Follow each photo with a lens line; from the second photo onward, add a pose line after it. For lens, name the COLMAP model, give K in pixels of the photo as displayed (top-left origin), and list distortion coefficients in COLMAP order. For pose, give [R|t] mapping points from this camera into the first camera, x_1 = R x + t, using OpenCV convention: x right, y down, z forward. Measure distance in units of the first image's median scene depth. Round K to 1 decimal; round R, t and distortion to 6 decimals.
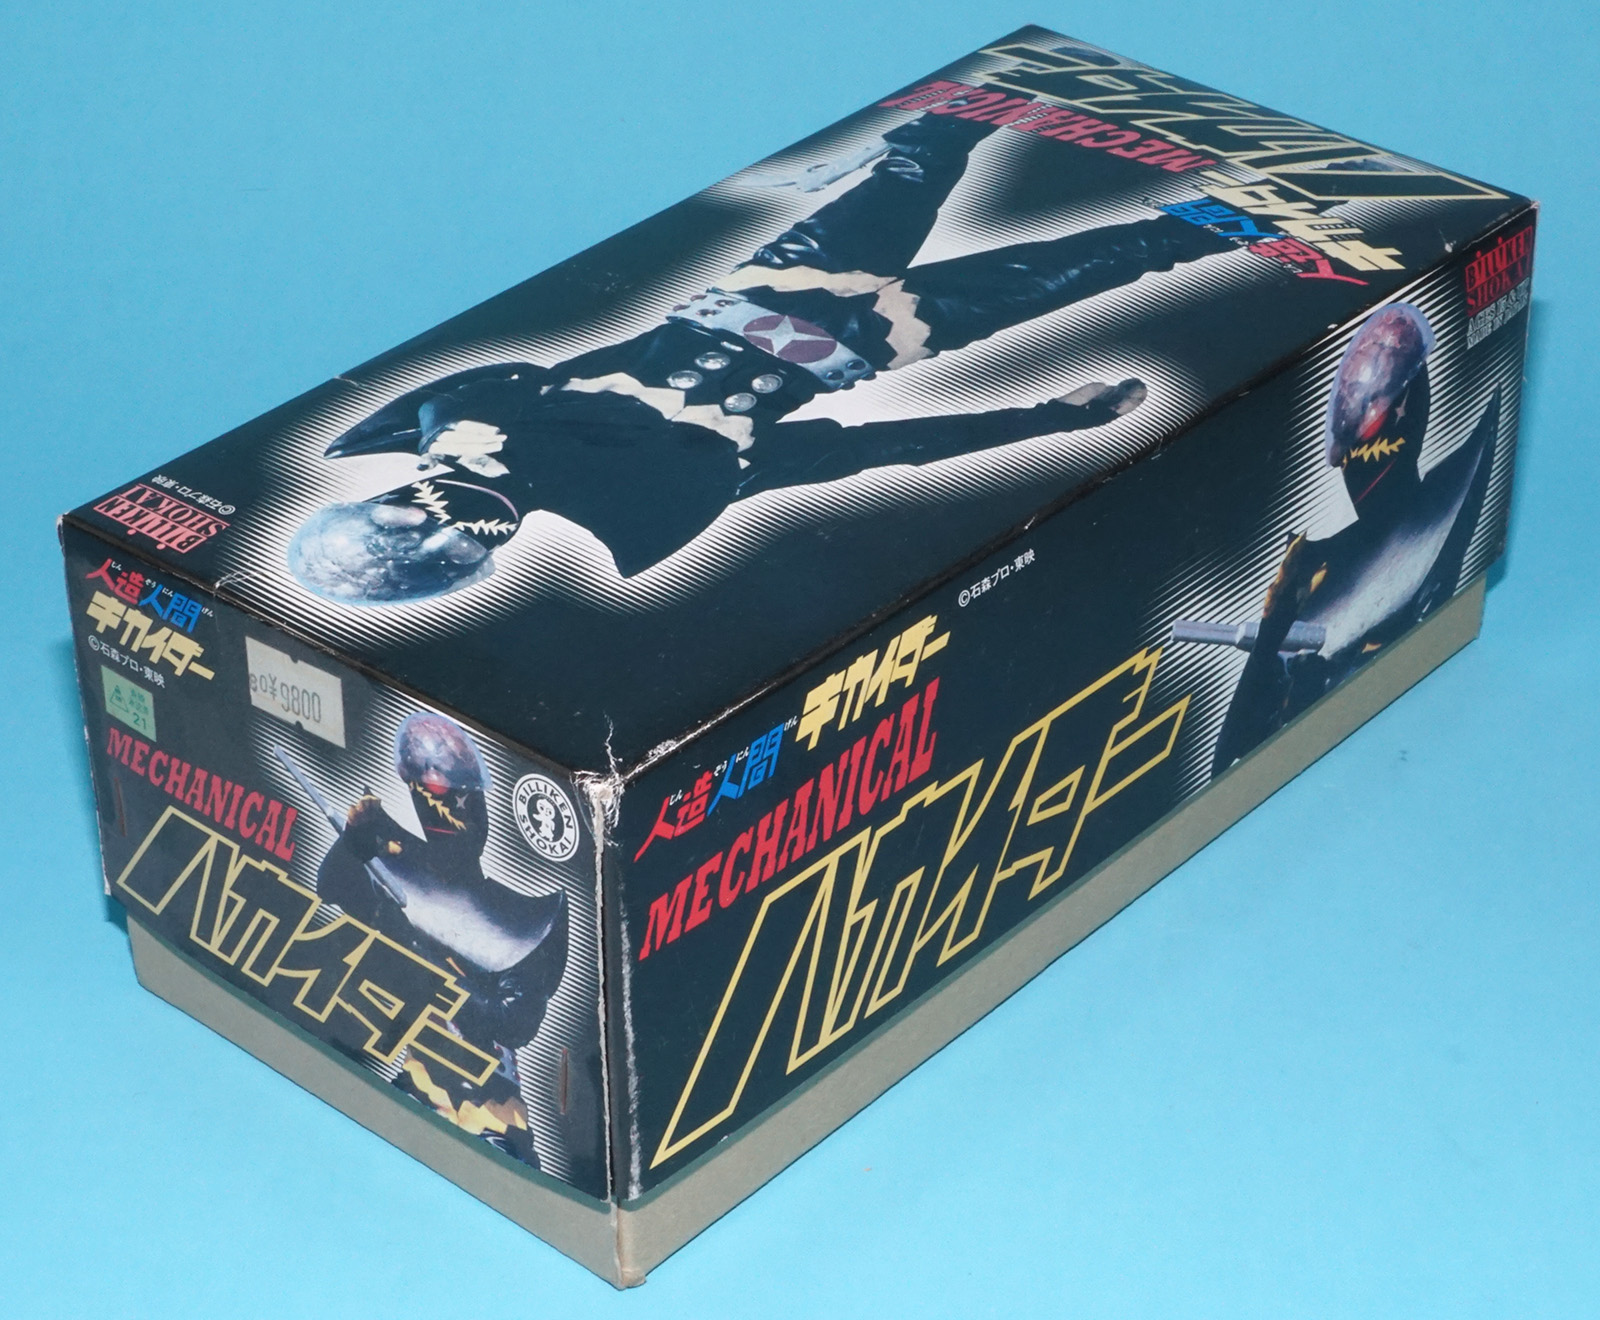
lens RADIAL K [[3927.1, 0, 756.5], [0, 3927.1, 659.7], [0, 0, 1]] dist [-0.189818, 0.406081]
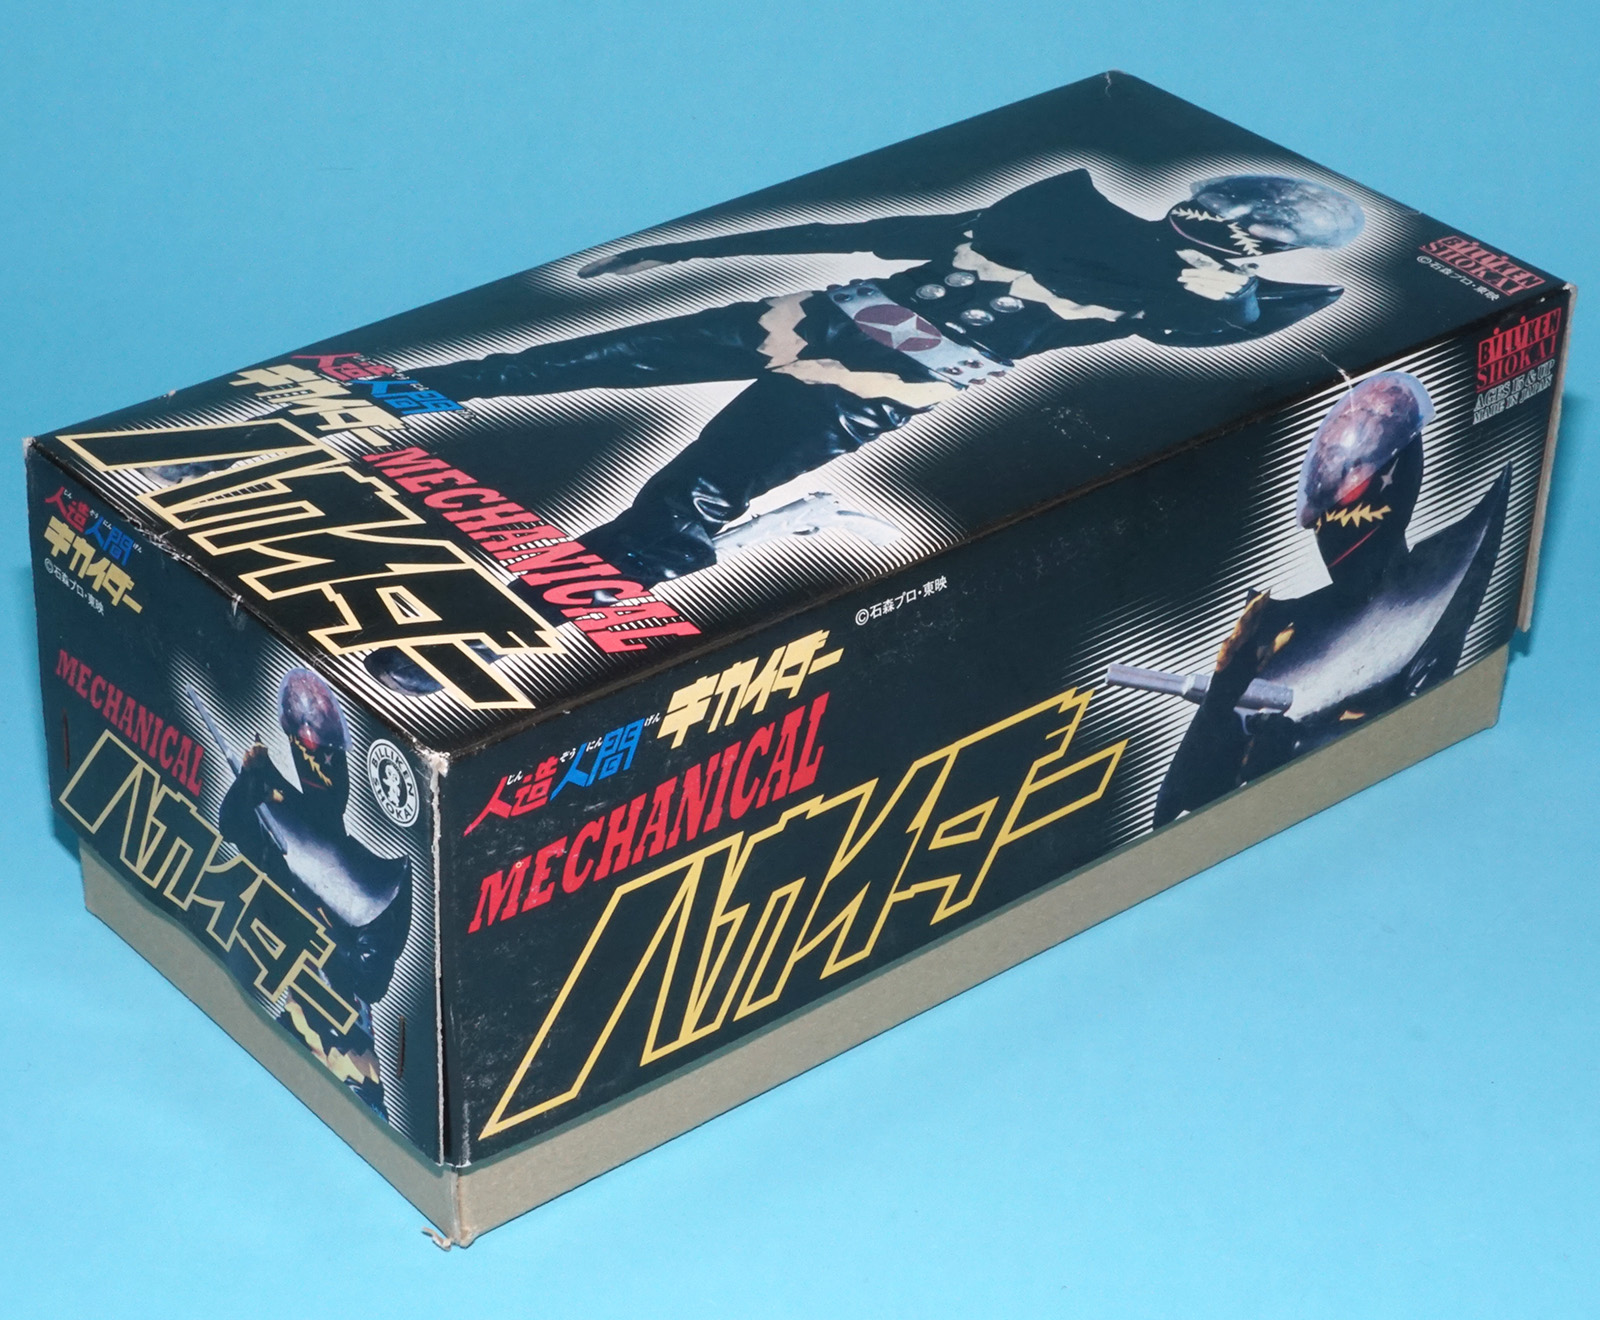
lens RADIAL K [[3927.1, 0, 756.5], [0, 3927.1, 659.7], [0, 0, 1]] dist [-0.189818, 0.406081]
pose [[-0.987089, -0.090247, 0.132328, -0.098656], [0.082642, 0.420748, 0.903406, -0.976710], [-0.137207, 0.902677, -0.407857, 1.509699]]
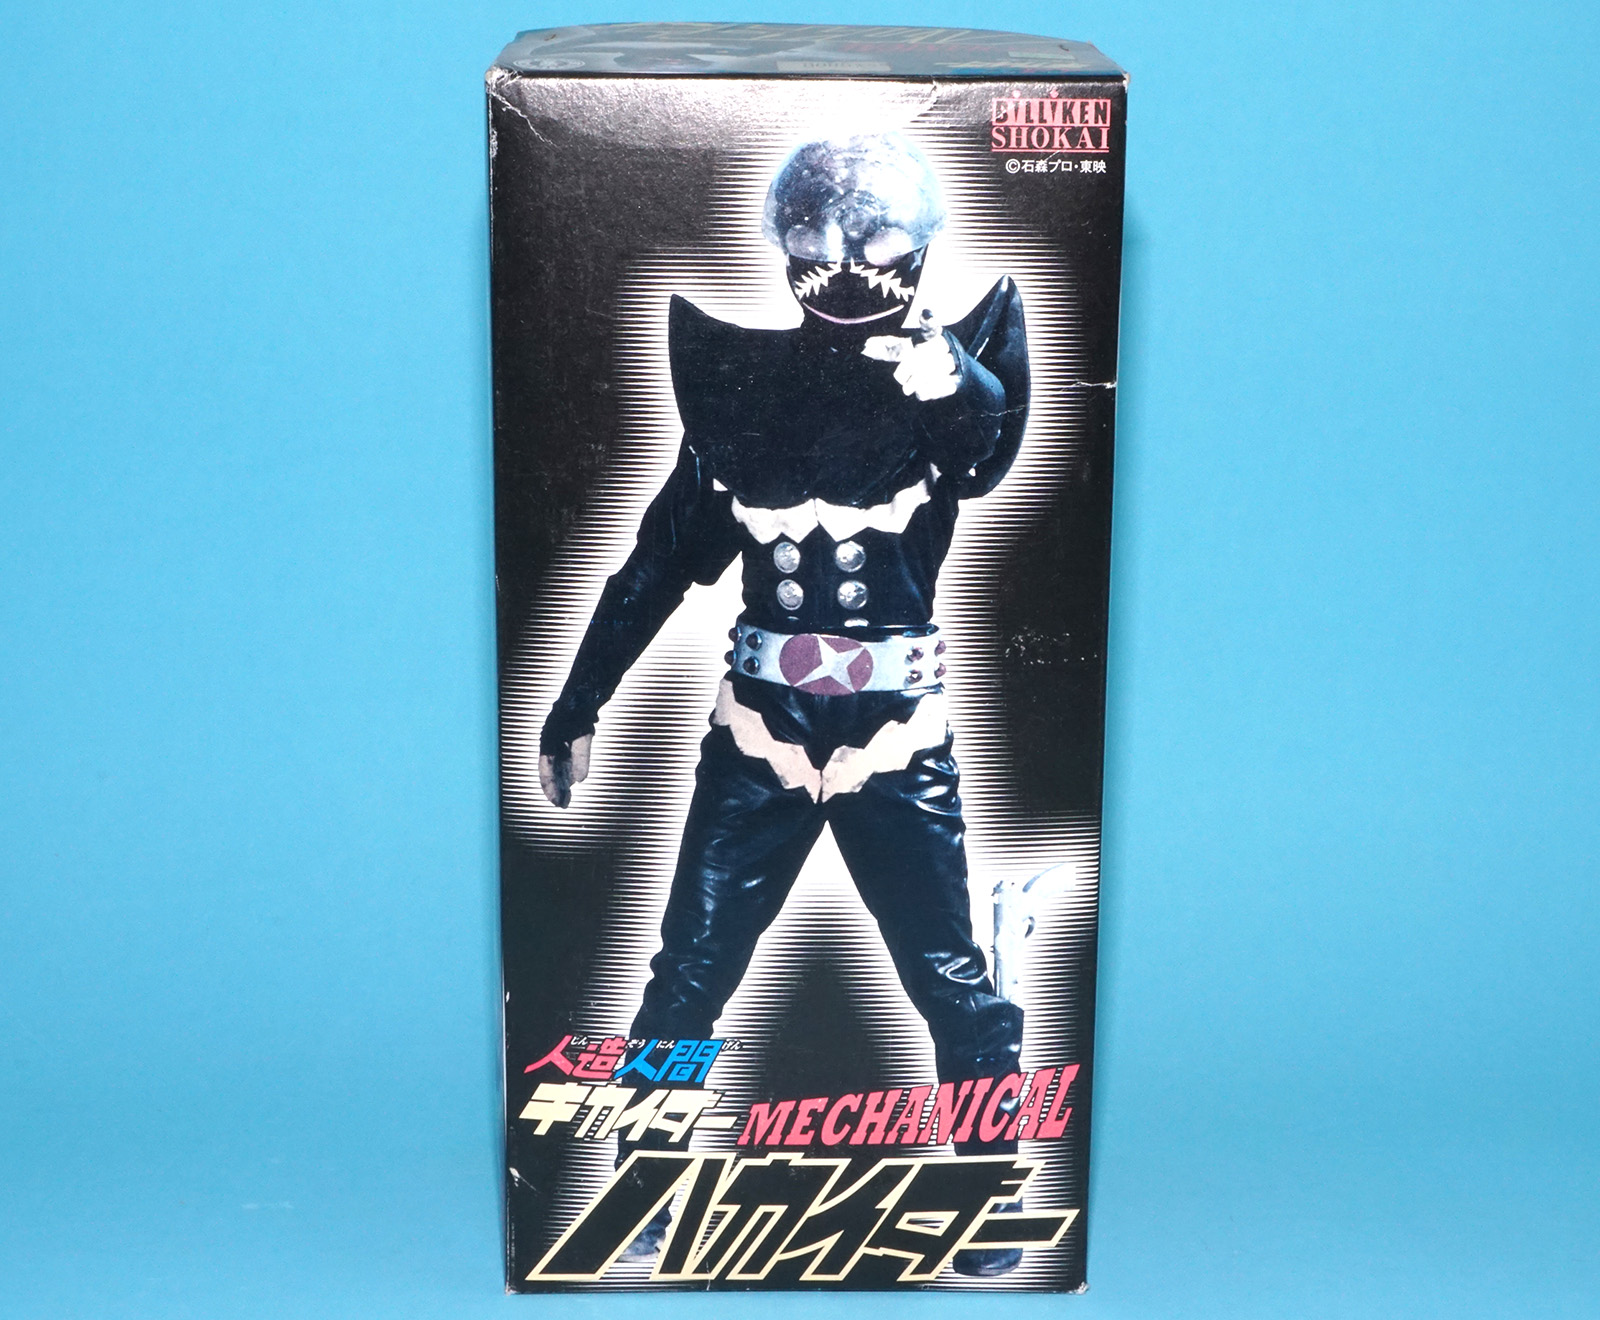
lens RADIAL K [[3927.1, 0, 756.5], [0, 3927.1, 659.7], [0, 0, 1]] dist [-0.189818, 0.406081]
pose [[-0.754778, 0.633131, 0.171626, -0.175566], [-0.380198, -0.635429, 0.672071, -0.851987], [0.534566, 0.442013, 0.720322, 0.161835]]
